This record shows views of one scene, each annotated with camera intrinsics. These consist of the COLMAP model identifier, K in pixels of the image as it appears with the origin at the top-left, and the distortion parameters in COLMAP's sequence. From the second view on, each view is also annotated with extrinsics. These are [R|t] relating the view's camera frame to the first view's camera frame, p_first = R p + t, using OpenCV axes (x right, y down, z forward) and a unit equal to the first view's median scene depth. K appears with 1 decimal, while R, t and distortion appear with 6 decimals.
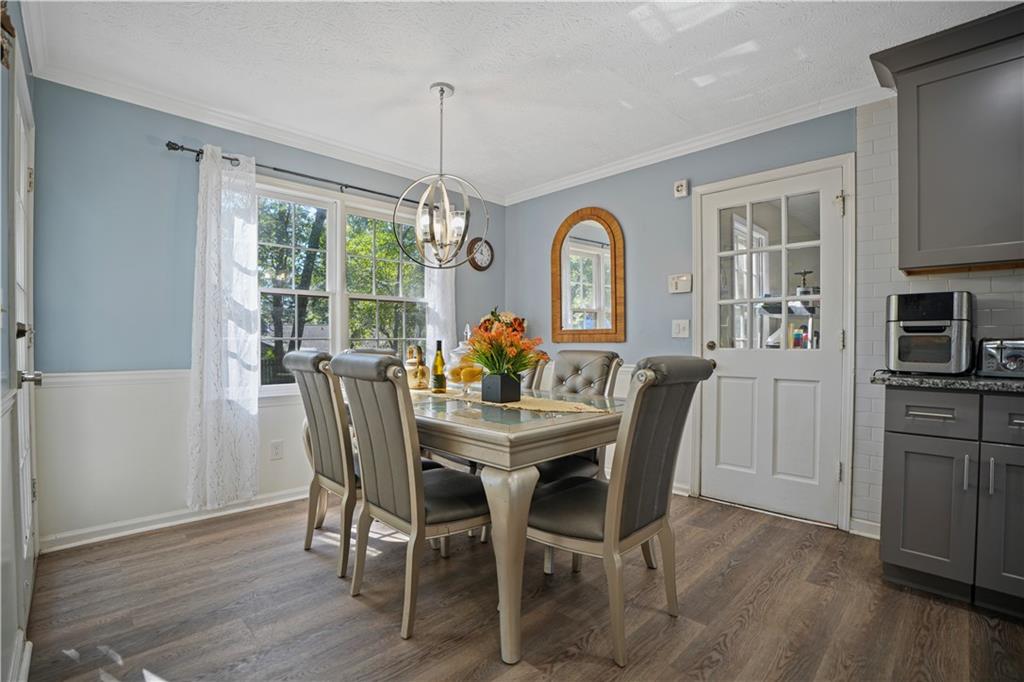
lens RADIAL K [[467.8, 0, 512.0], [0, 467.8, 341.0], [0, 0, 1]] dist [-0.030448, 0.000923]
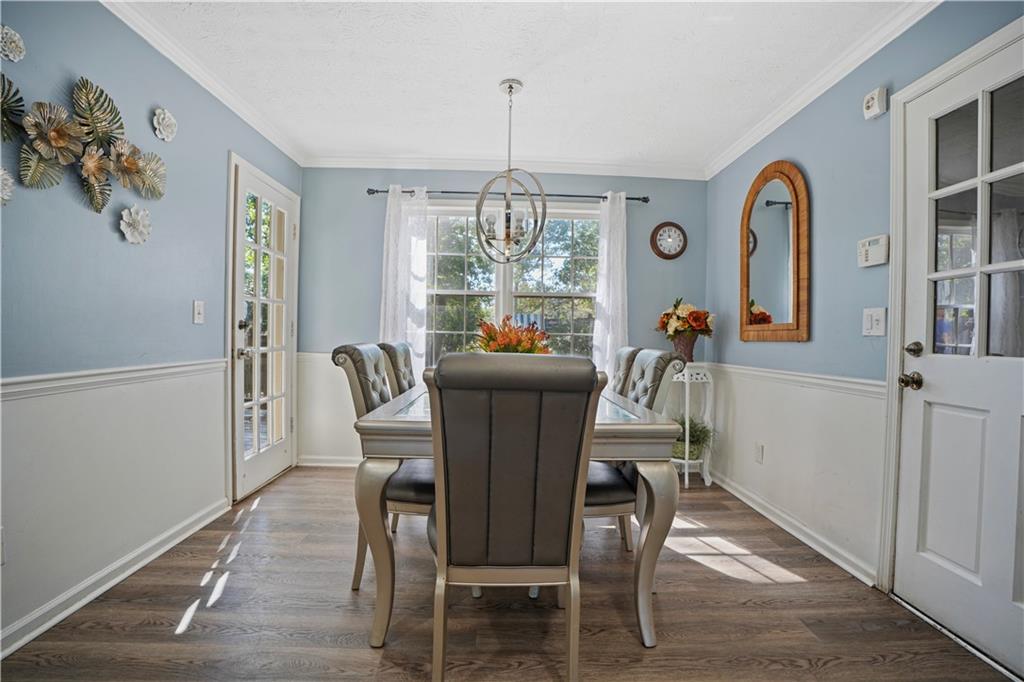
lens RADIAL K [[464.2, 0, 510.5], [0, 464.2, 336.6], [0, 0, 1]] dist [-0.013922, 0.000326]
pose [[0.748062, 0.015347, -0.663452, 0.436018], [-0.017769, 0.999837, 0.003093, 0.000399], [0.663391, 0.009475, 0.748213, 0.208518]]
